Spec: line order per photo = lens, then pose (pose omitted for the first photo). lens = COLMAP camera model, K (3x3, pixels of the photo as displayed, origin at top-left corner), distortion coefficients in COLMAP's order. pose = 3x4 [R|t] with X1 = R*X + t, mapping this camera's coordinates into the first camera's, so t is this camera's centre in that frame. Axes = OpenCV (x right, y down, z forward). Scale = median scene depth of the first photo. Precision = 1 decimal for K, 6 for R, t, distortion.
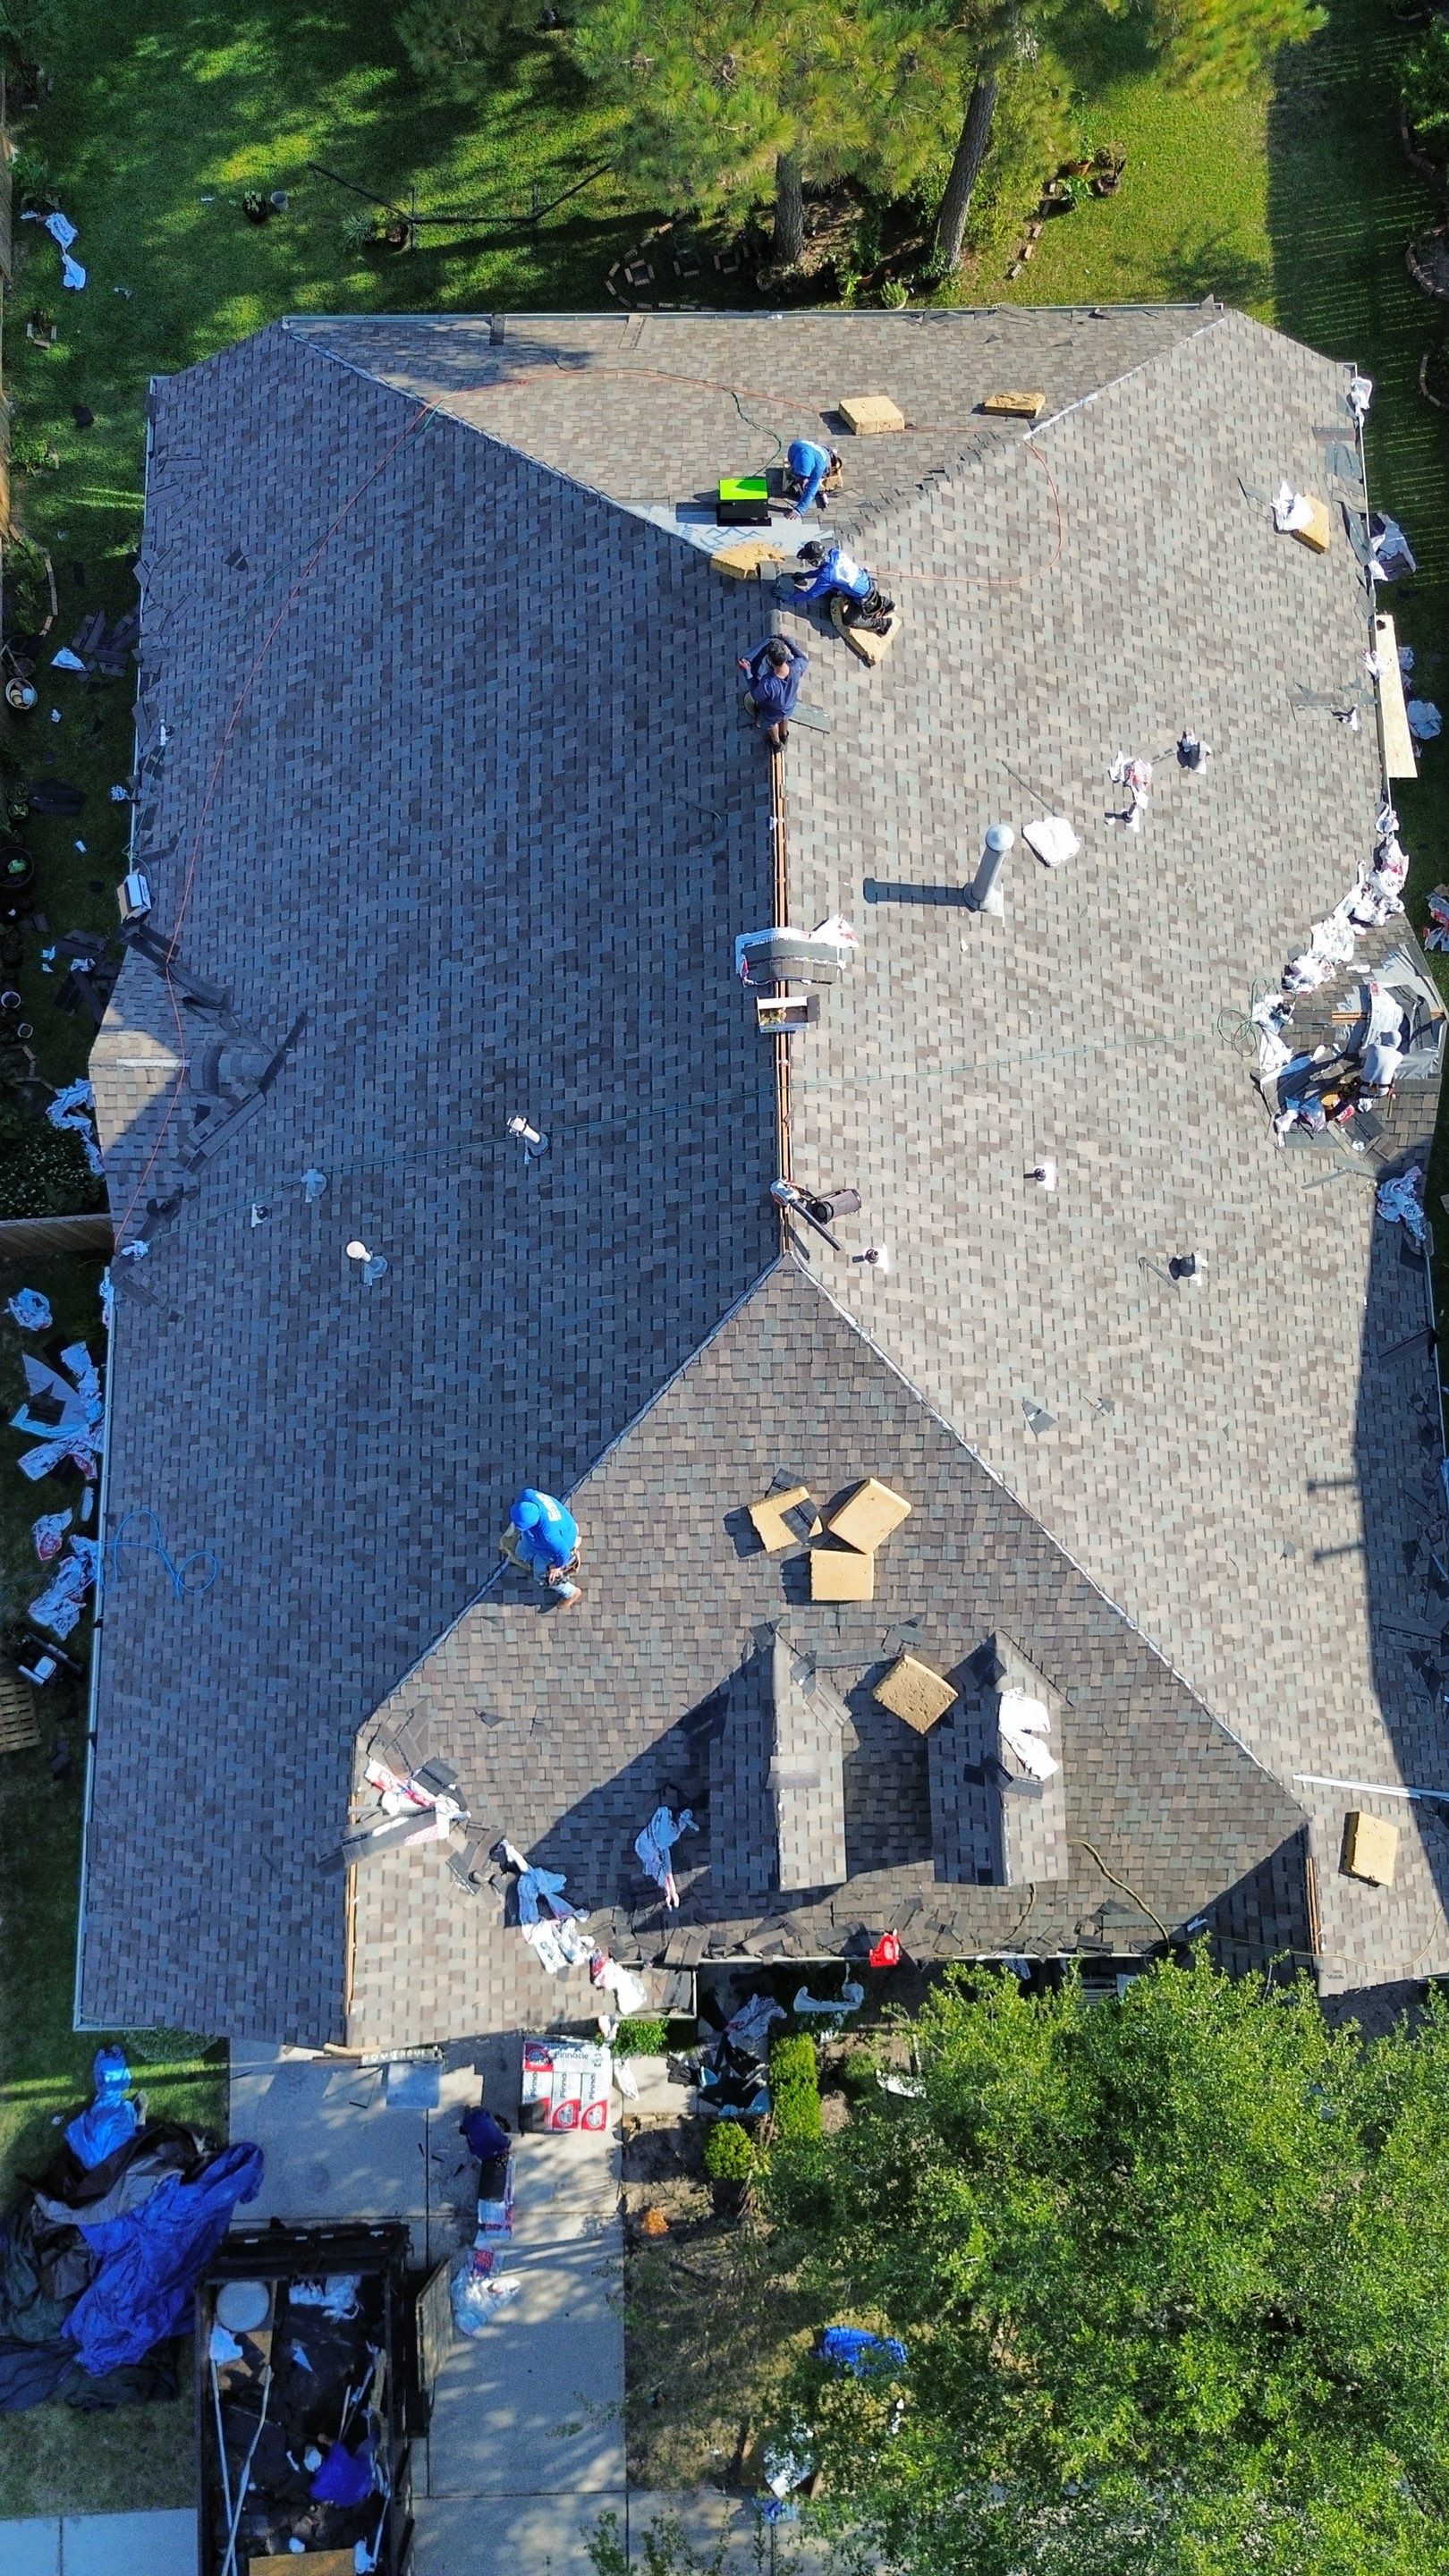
lens RADIAL K [[1841.6, 0, 718.2], [0, 1841.6, 1282.8], [0, 0, 1]] dist [0.076423, -0.077454]
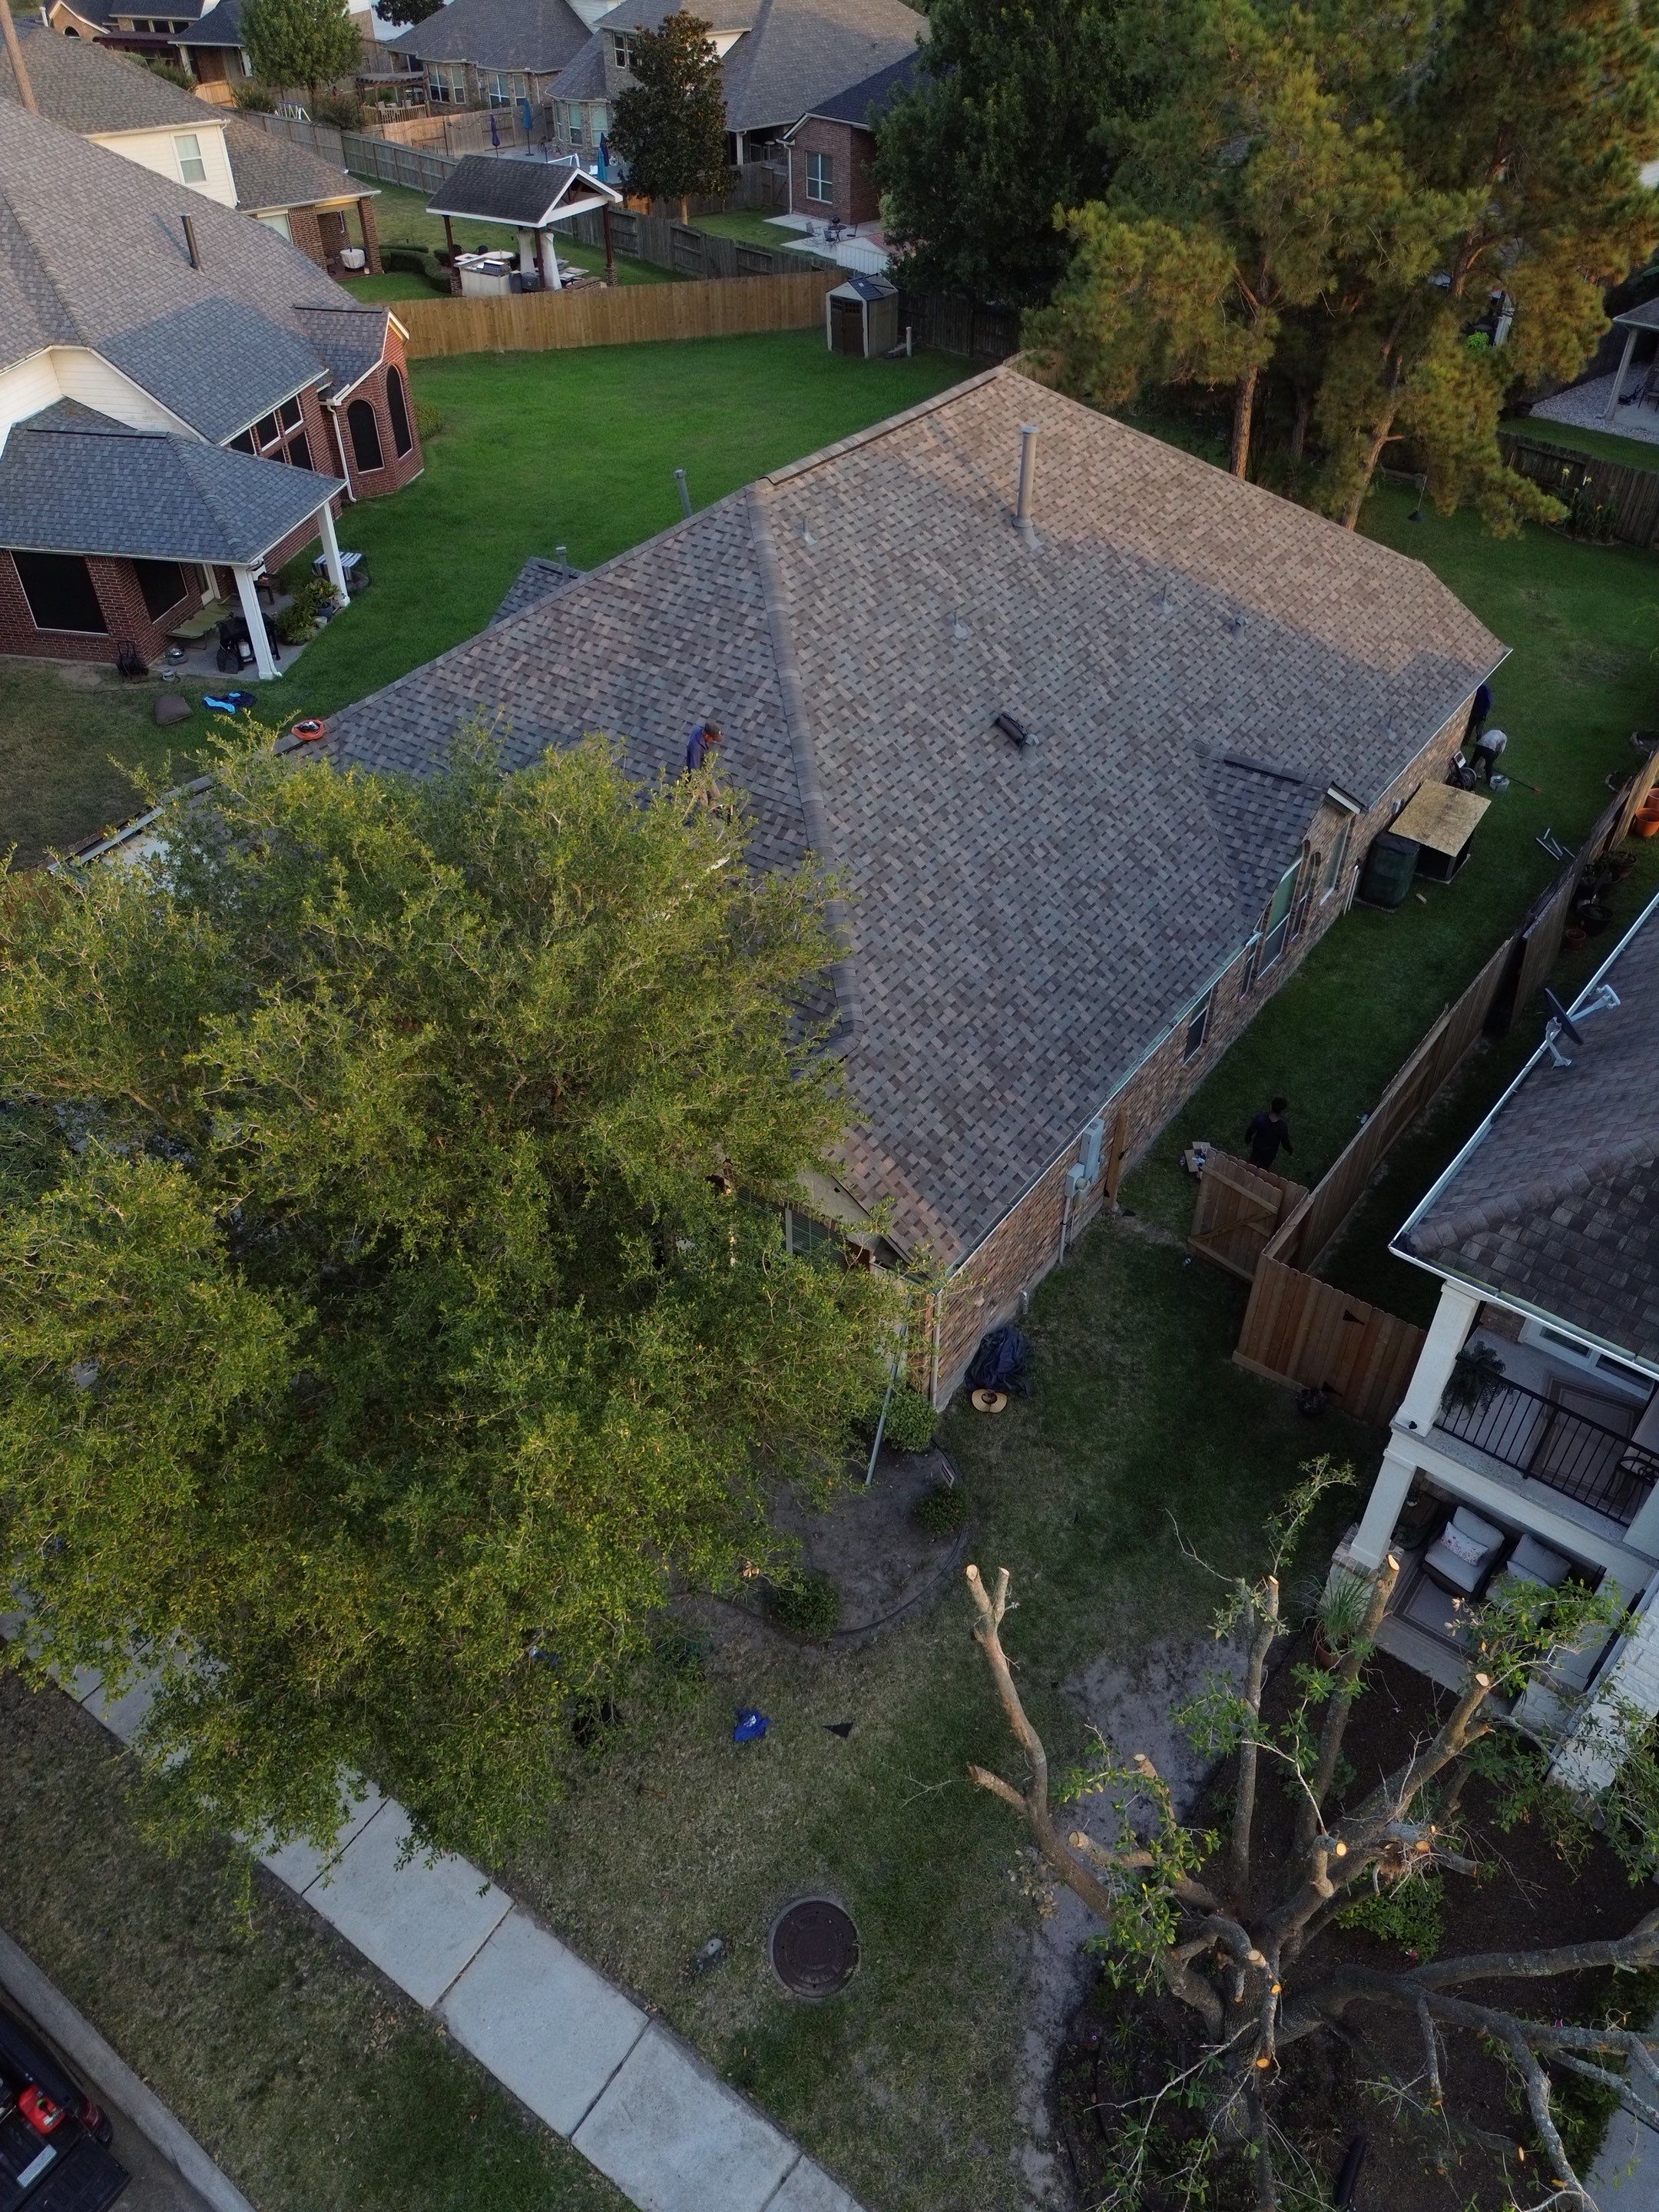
lens RADIAL K [[1551.8, 0, 823.1], [0, 1551.8, 1104.9], [0, 0, 1]] dist [0.076143, -0.069889]
pose [[0.806121, 0.381215, -0.452598, 0.741228], [-0.580320, 0.658891, -0.478635, 0.776388], [0.115750, 0.648489, 0.752372, 0.324474]]
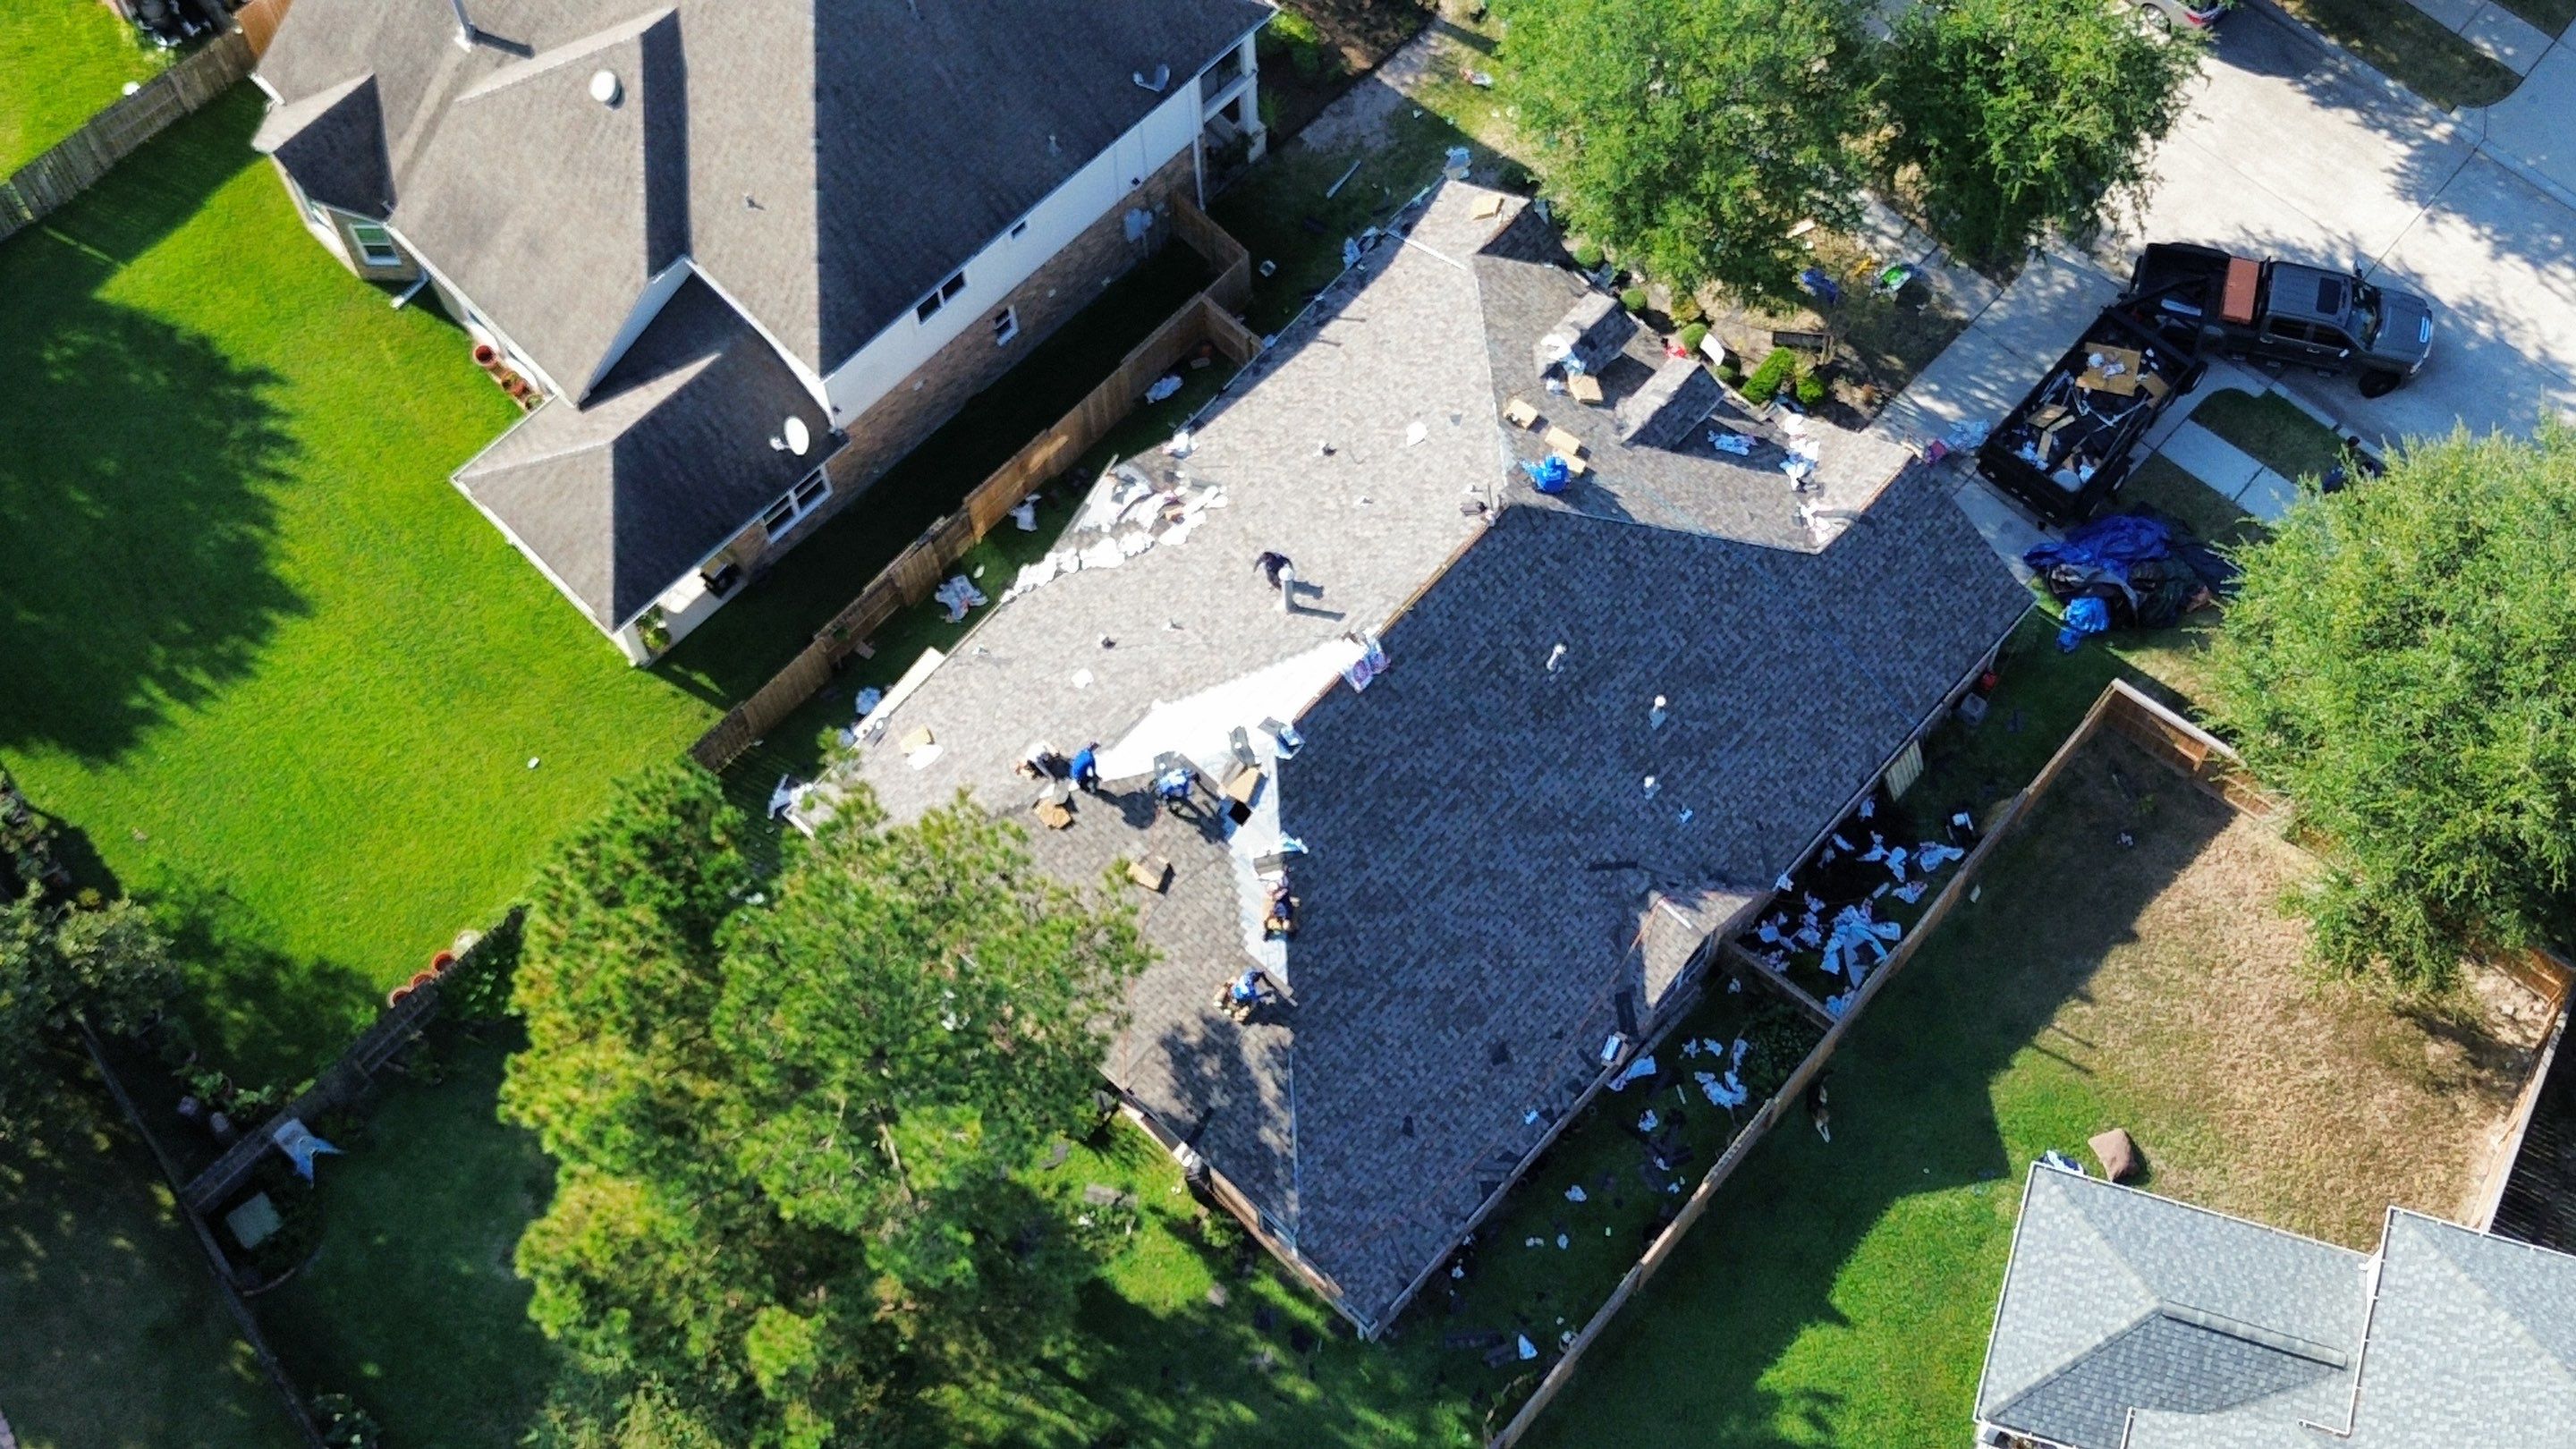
lens RADIAL K [[3670.4, 0, 1282.0], [0, 3670.4, 745.6], [0, 0, 1]] dist [0.075641, 0.000000]
pose [[-0.729896, -0.618317, 0.291438, -0.998022], [0.675324, -0.586297, 0.447429, -1.907564], [-0.105784, 0.523392, 0.845500, -2.013851]]
